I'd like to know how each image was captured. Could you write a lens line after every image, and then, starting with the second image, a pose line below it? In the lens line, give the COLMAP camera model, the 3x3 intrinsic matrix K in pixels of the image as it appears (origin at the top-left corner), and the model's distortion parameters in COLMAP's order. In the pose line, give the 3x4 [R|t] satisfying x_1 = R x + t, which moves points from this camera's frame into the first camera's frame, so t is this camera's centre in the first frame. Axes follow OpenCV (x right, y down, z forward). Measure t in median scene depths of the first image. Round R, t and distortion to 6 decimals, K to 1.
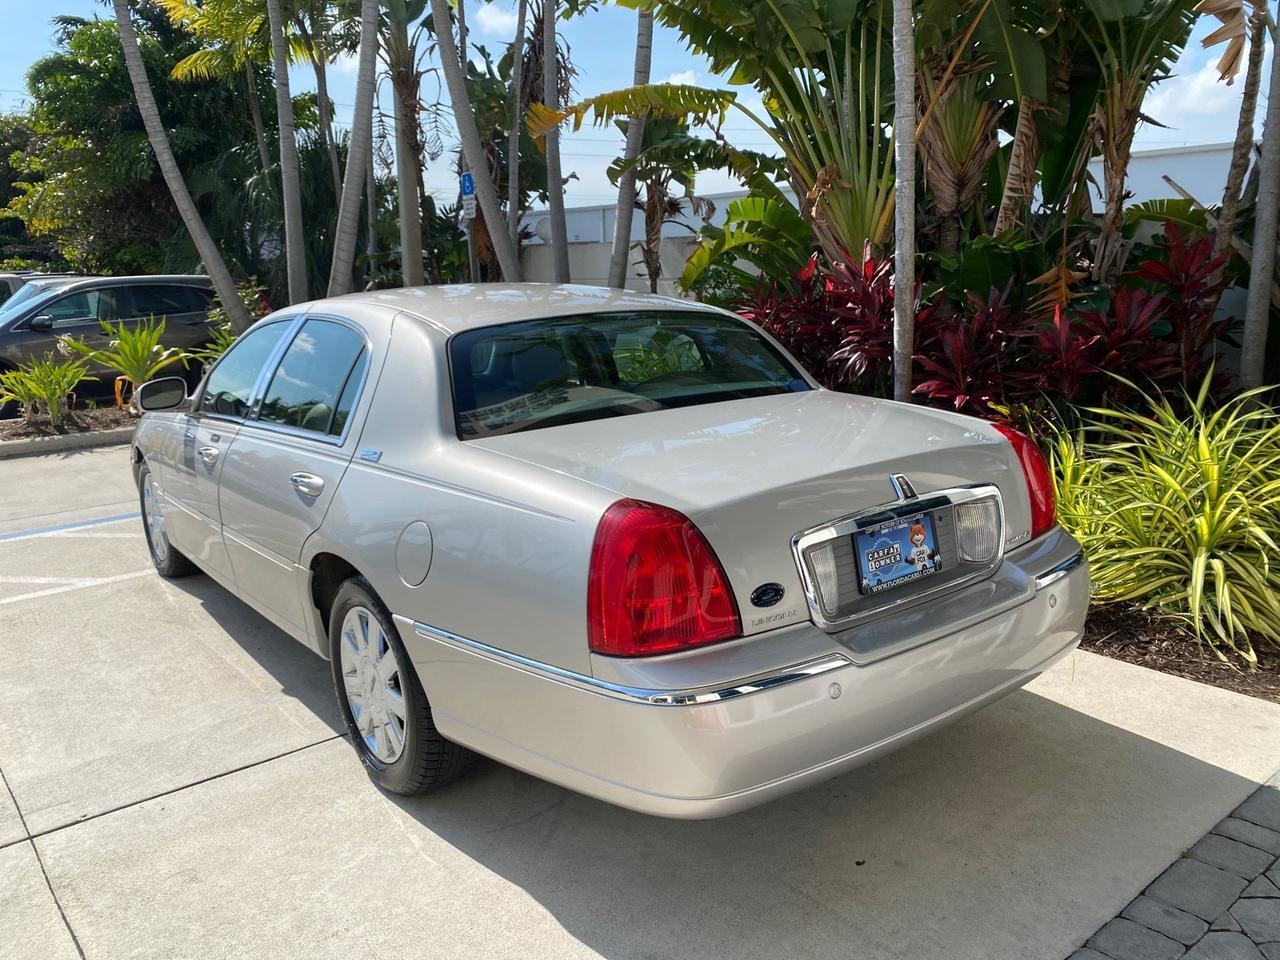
lens RADIAL K [[995.3, 0, 644.0], [0, 995.3, 478.5], [0, 0, 1]] dist [0.004131, -0.000463]
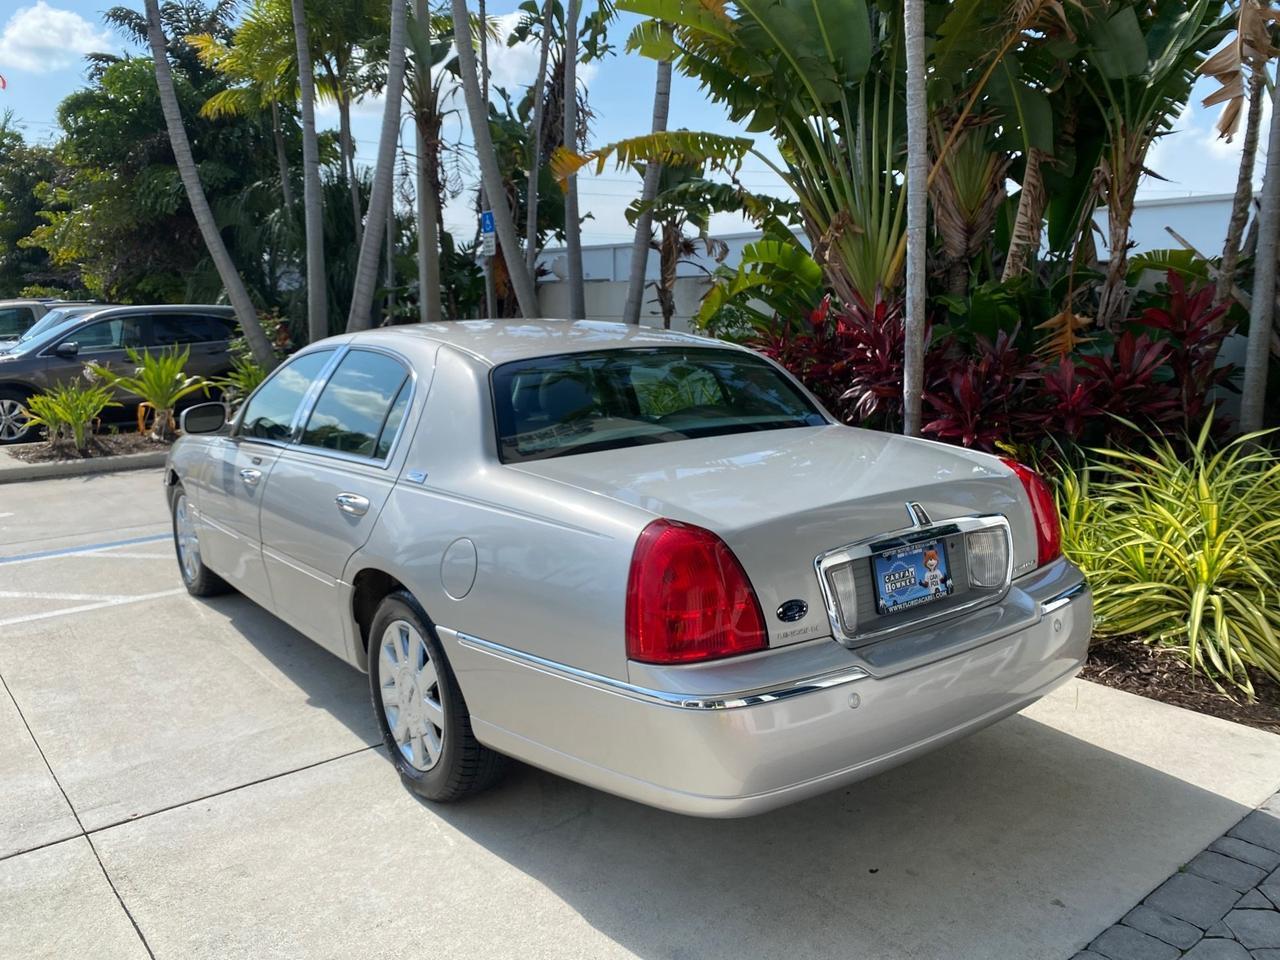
lens RADIAL K [[995.3, 0, 642.7], [0, 995.3, 484.0], [0, 0, 1]] dist [0.004131, -0.000463]
pose [[0.999819, 0.018338, -0.005035, -0.013659], [-0.018487, 0.999336, -0.031390, 0.006472], [0.004456, 0.031477, 0.999495, -0.031670]]
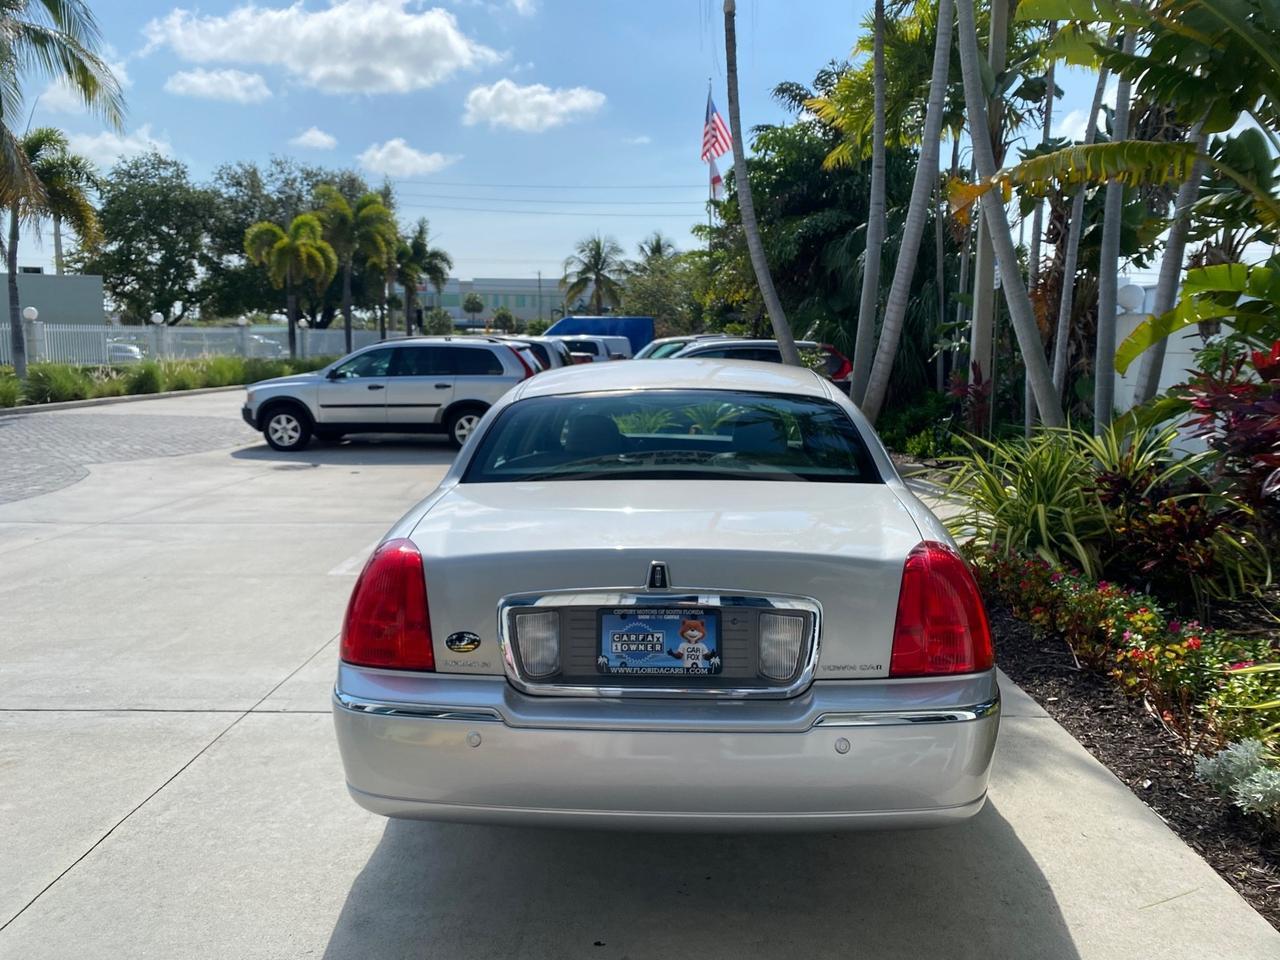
lens RADIAL K [[995.3, 0, 642.4], [0, 995.3, 479.7], [0, 0, 1]] dist [0.004131, -0.000463]
pose [[0.758017, 0.110937, -0.642731, 0.383155], [-0.149943, 0.988675, -0.006189, -0.034205], [0.634766, 0.101065, 0.766067, 0.096619]]
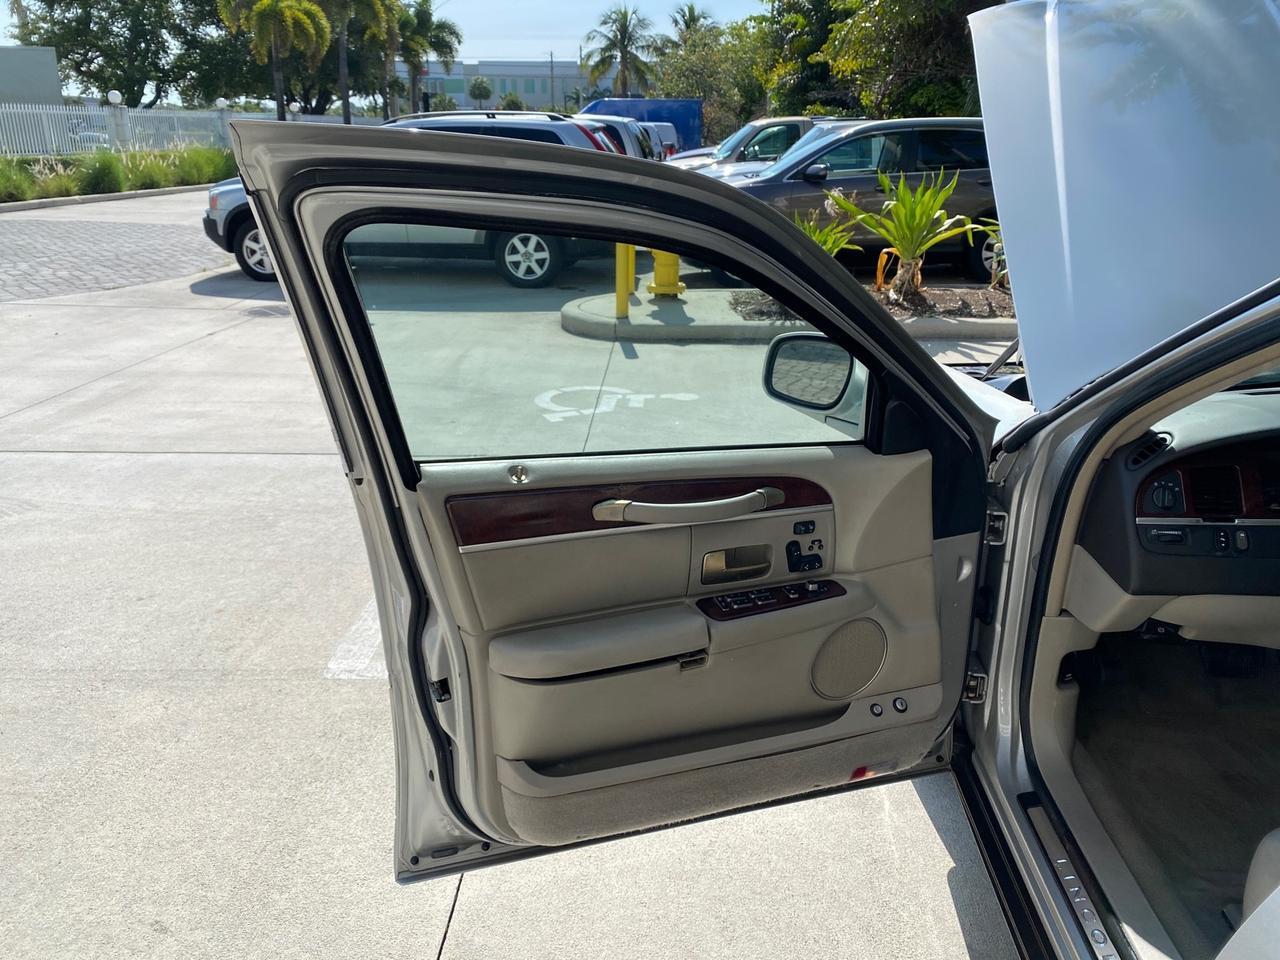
lens RADIAL K [[995.3, 0, 639.5], [0, 995.3, 473.8], [0, 0, 1]] dist [0.004131, -0.000463]
pose [[0.748380, 0.235600, -0.620016, -0.282180], [-0.153620, 0.970938, 0.183522, -0.084994], [0.645235, -0.042097, 0.762824, 0.527070]]
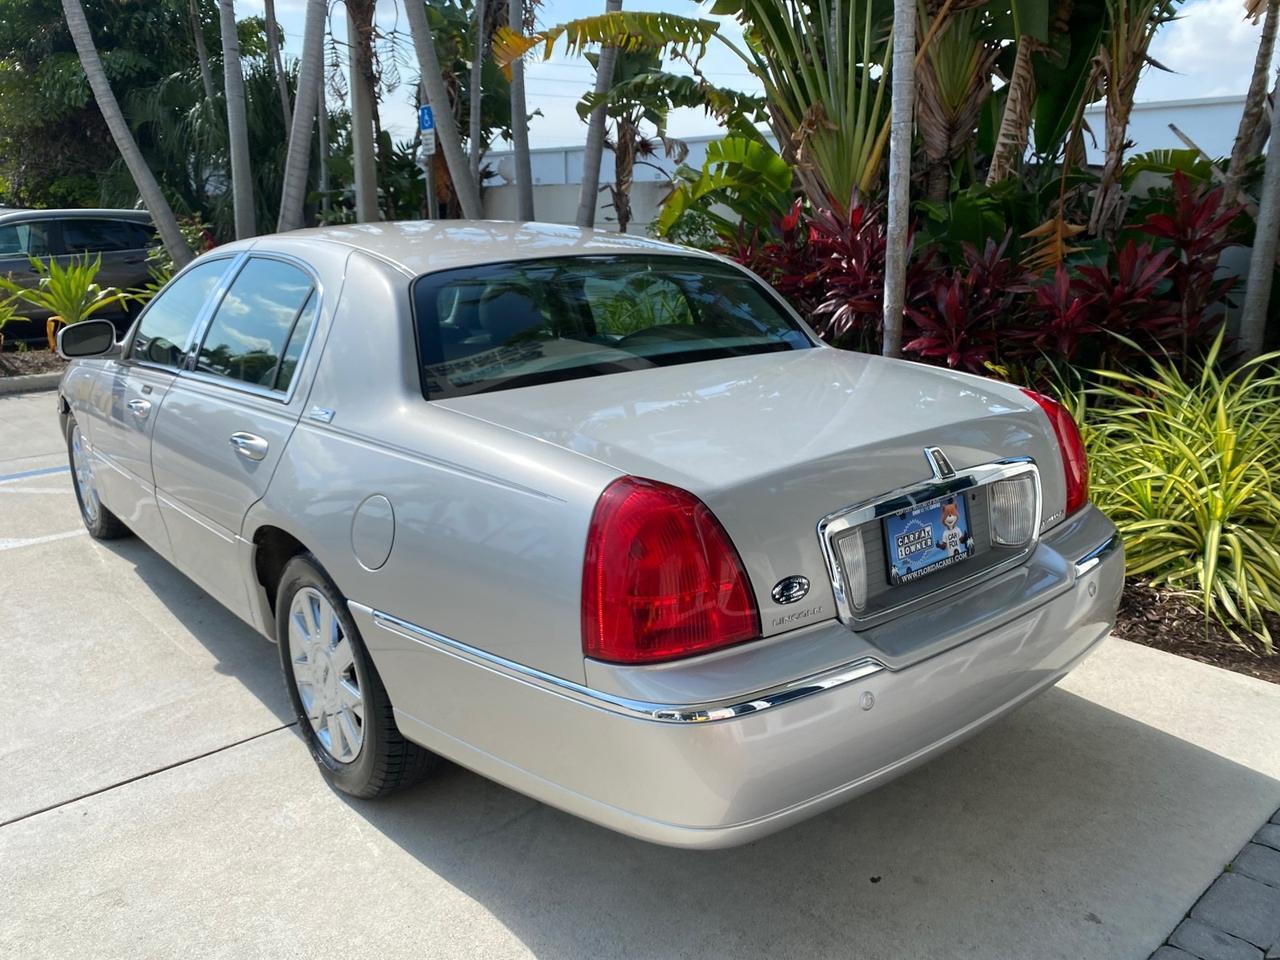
lens RADIAL K [[995.3, 0, 645.6], [0, 995.3, 483.6], [0, 0, 1]] dist [0.004131, -0.000463]
pose [[0.998966, 0.010613, 0.044217, -0.015481], [-0.012998, 0.998456, 0.054005, -0.007455], [-0.043575, -0.054524, 0.997561, 0.060275]]
